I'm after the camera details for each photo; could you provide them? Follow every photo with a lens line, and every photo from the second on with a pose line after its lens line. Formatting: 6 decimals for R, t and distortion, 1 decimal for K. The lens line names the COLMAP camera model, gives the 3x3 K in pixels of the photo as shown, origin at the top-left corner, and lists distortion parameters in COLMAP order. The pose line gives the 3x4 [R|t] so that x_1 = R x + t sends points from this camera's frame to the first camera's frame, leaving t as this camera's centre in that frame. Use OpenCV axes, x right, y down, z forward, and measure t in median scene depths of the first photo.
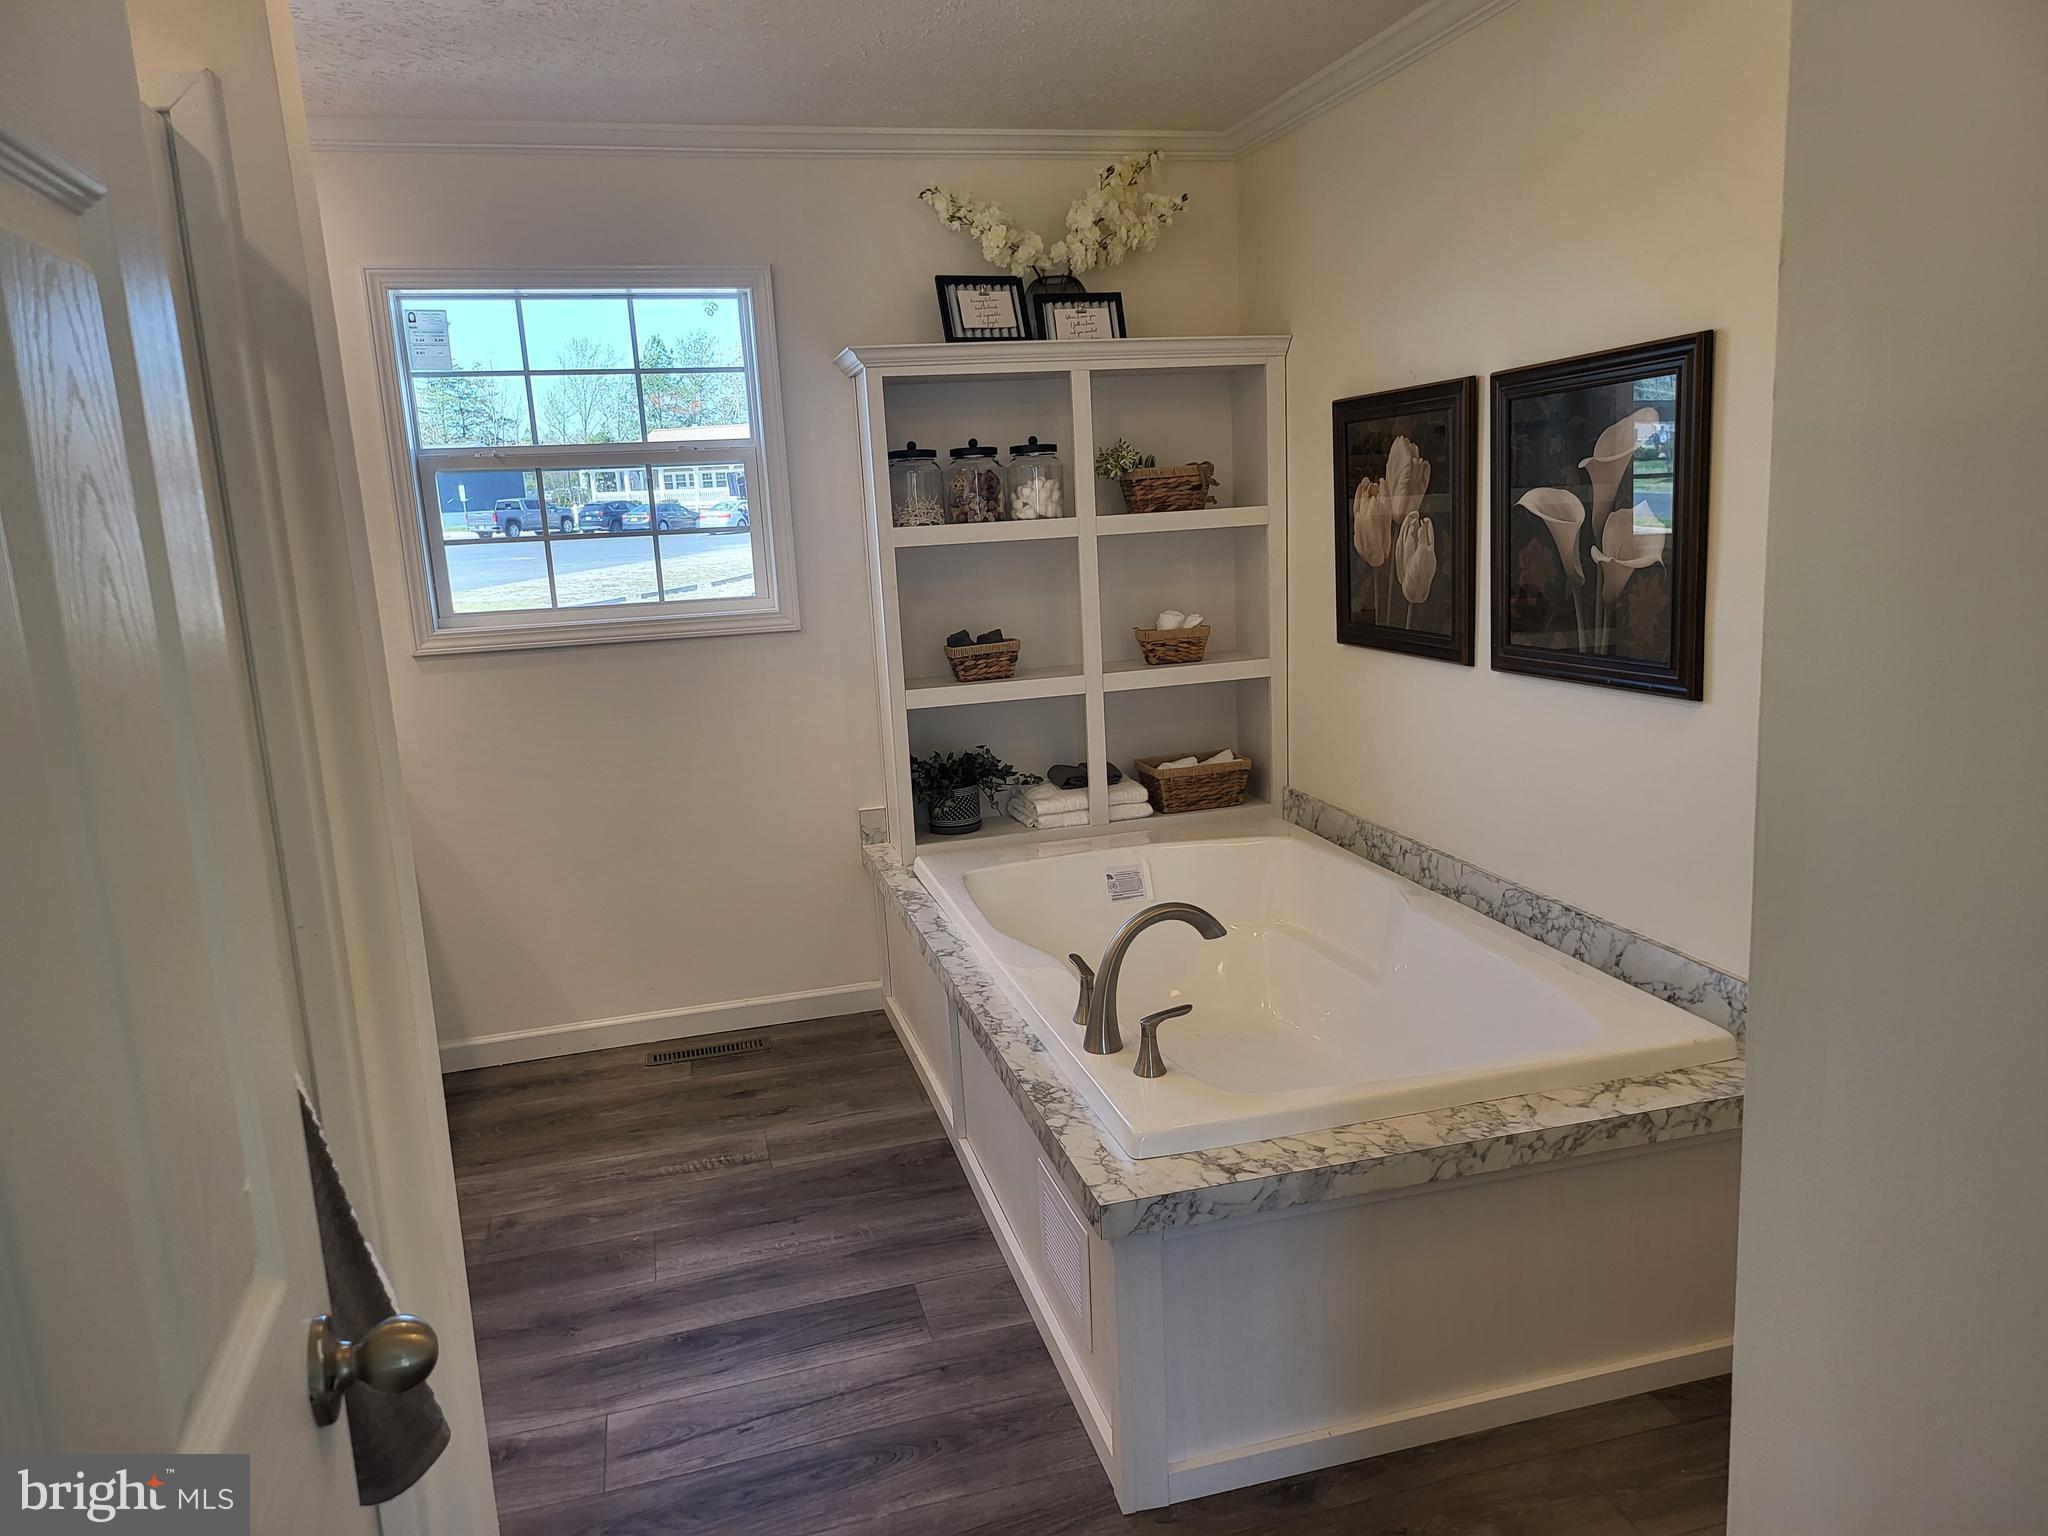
lens RADIAL K [[1412.7, 0, 1034.8], [0, 1412.7, 762.5], [0, 0, 1]] dist [0.058868, -0.067042]
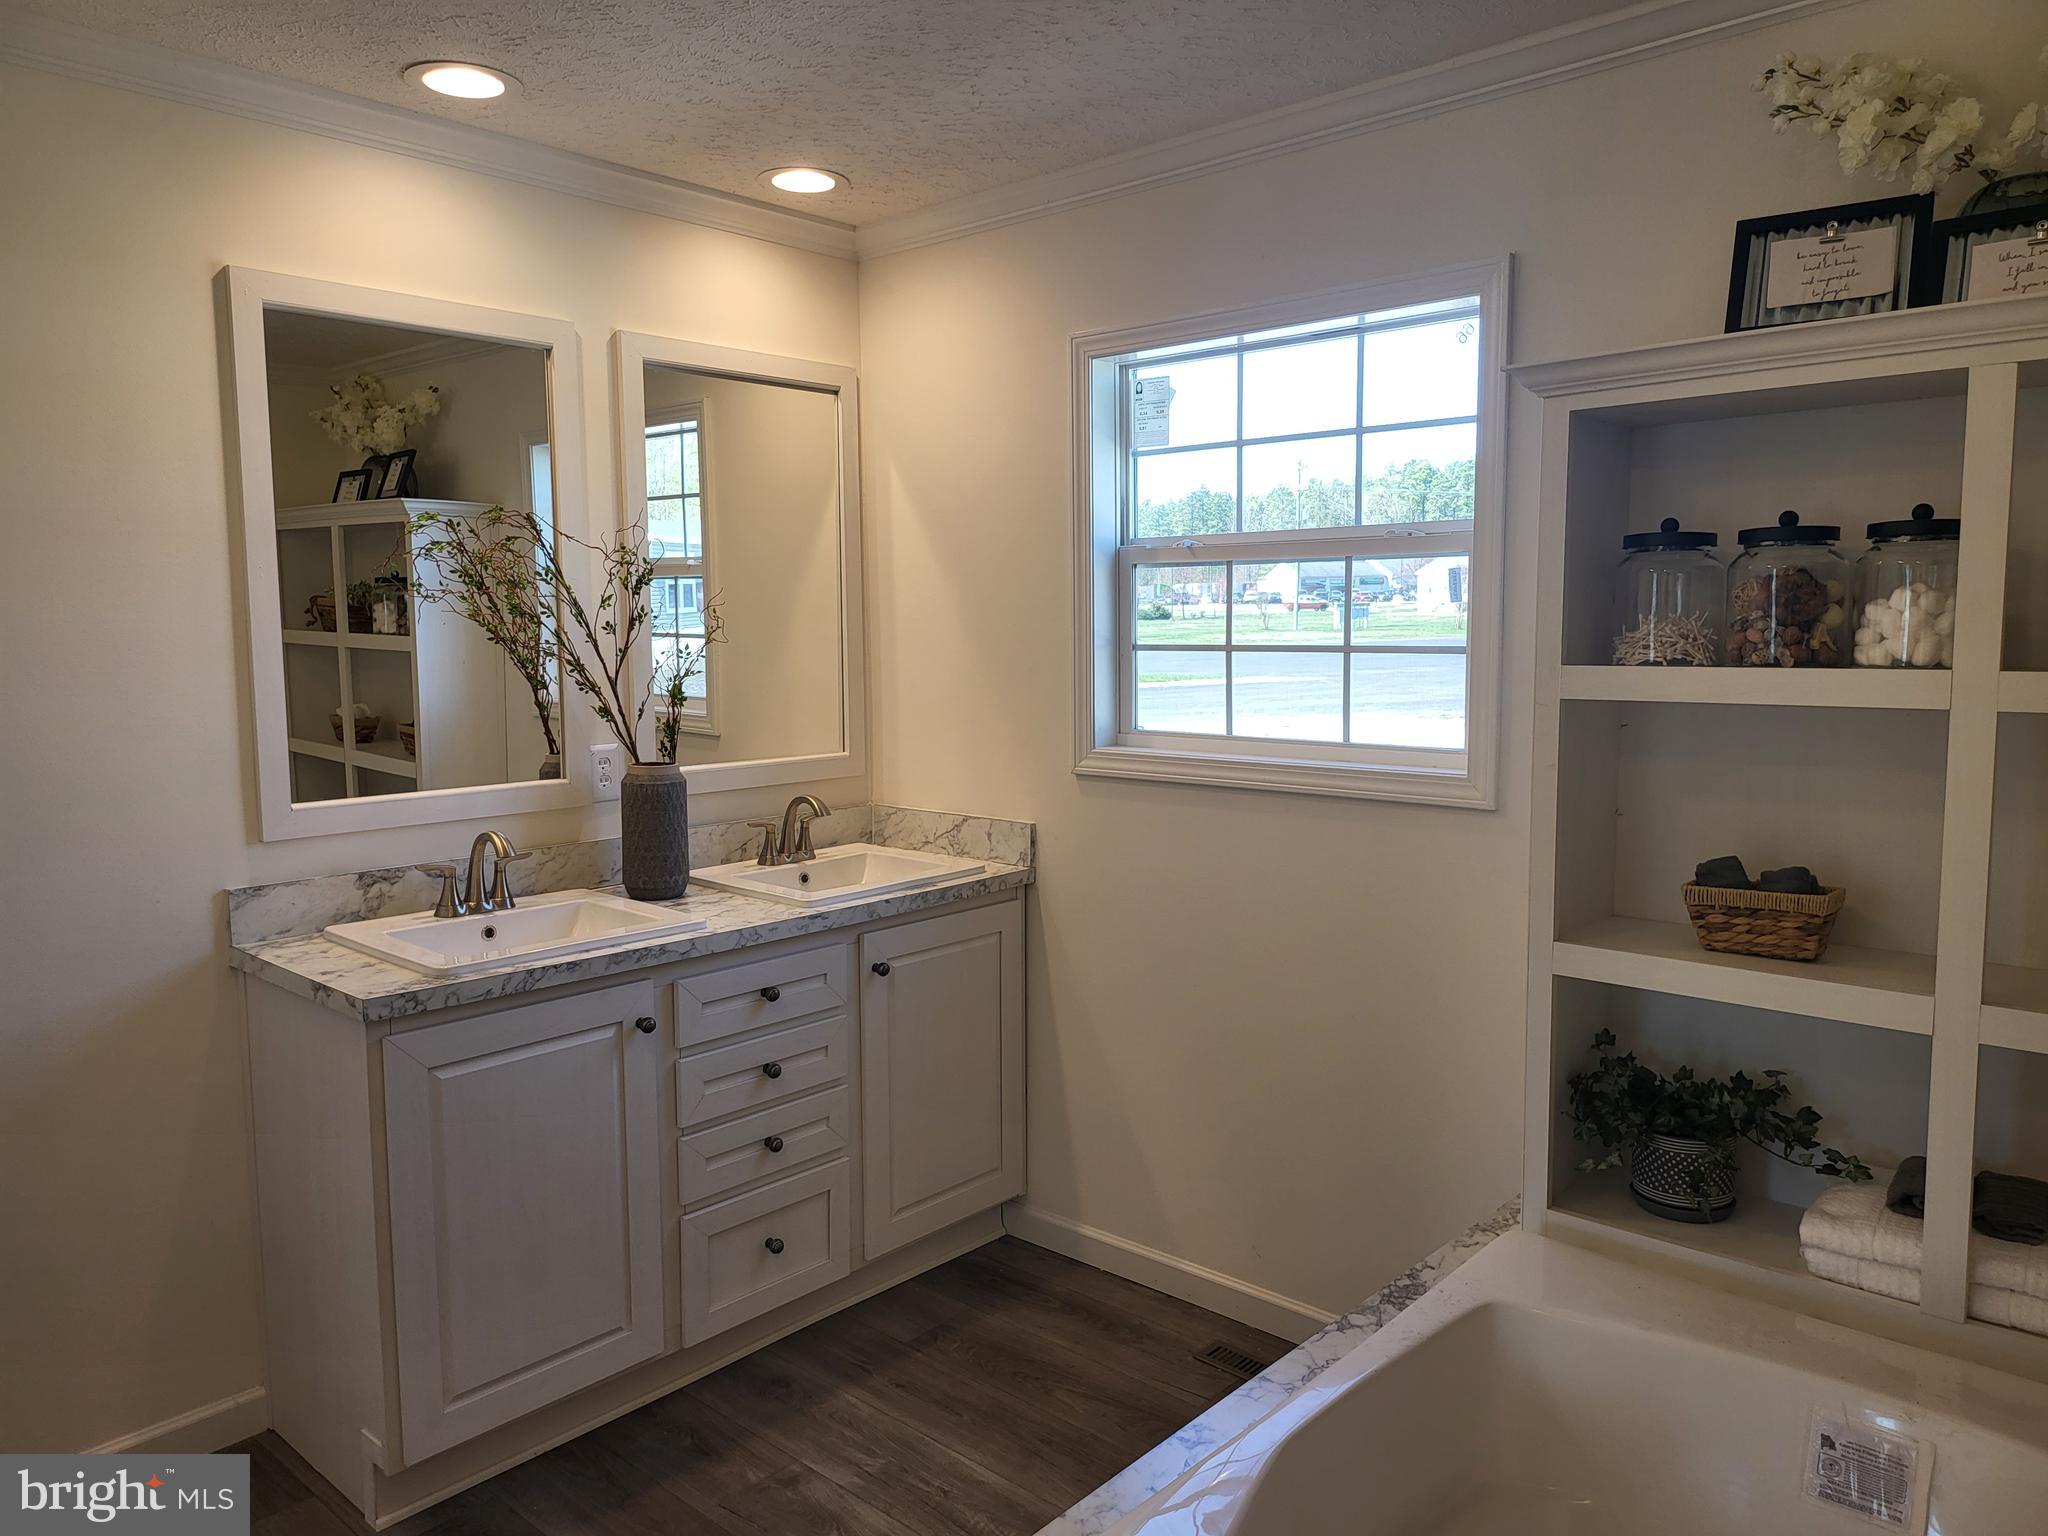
lens RADIAL K [[1412.7, 0, 1034.8], [0, 1412.7, 762.5], [0, 0, 1]] dist [0.058868, -0.067042]
pose [[0.547512, 0.128961, -0.826801, 0.258003], [-0.173005, 0.984151, 0.038939, -0.106817], [0.818719, 0.121721, 0.561145, 0.475547]]
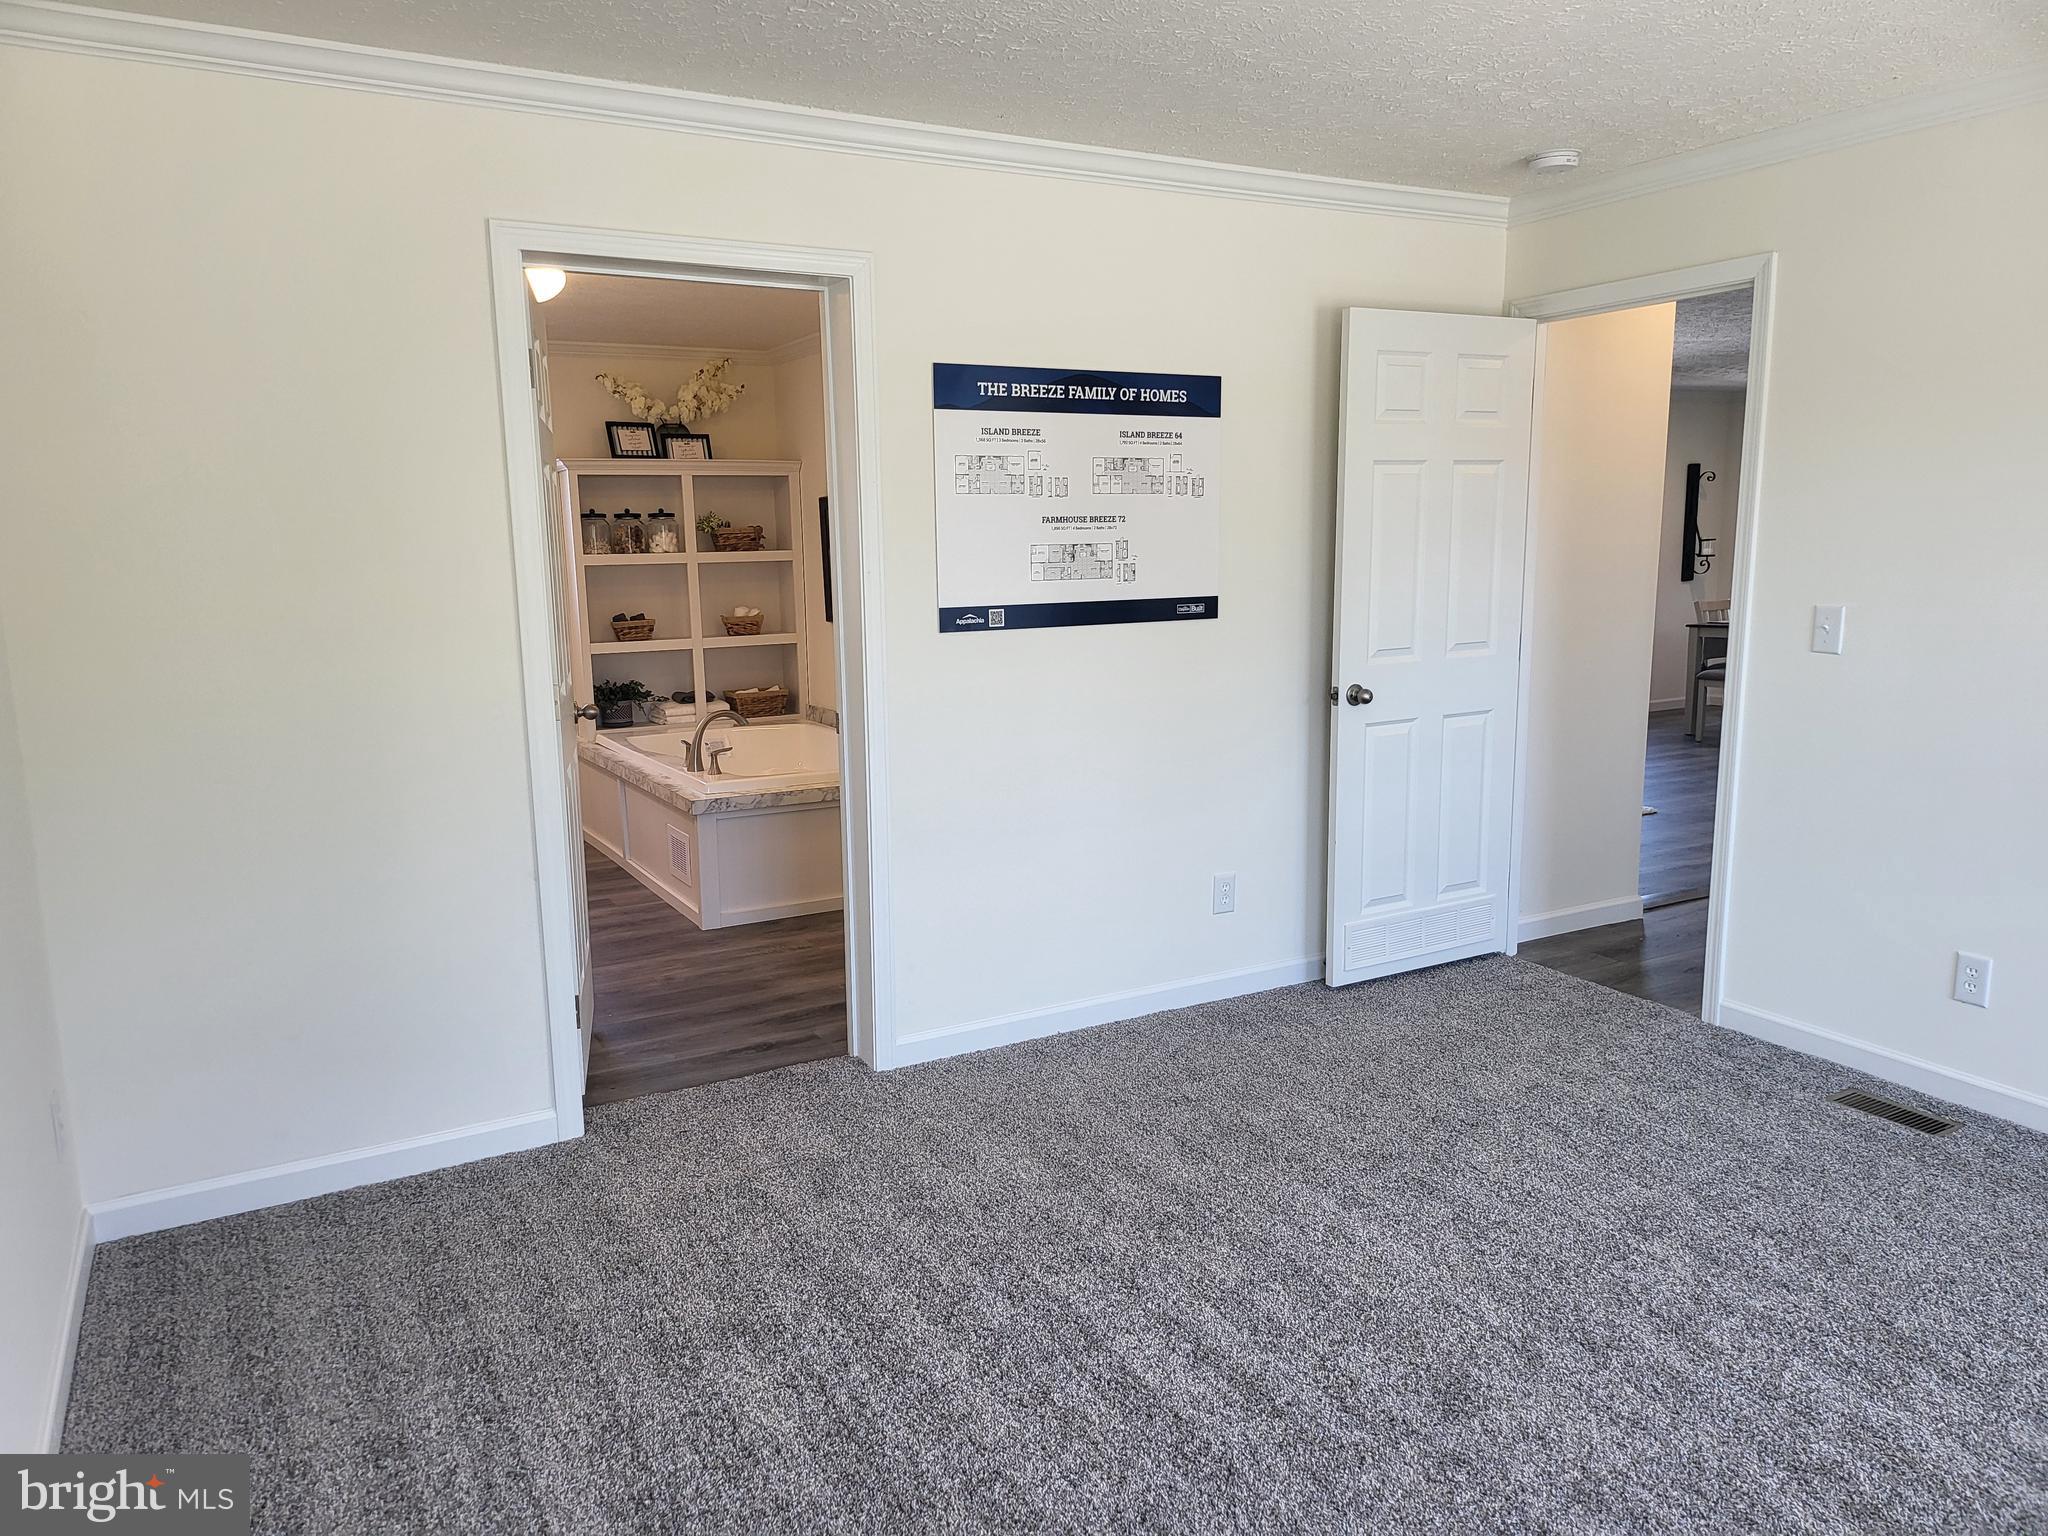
lens RADIAL K [[1412.7, 0, 1034.8], [0, 1412.7, 762.5], [0, 0, 1]] dist [0.058868, -0.067042]
pose [[0.967261, -0.009311, 0.253615, -0.002689], [0.019633, 0.999077, -0.038198, 0.180744], [-0.253025, 0.041927, 0.966551, -0.898339]]
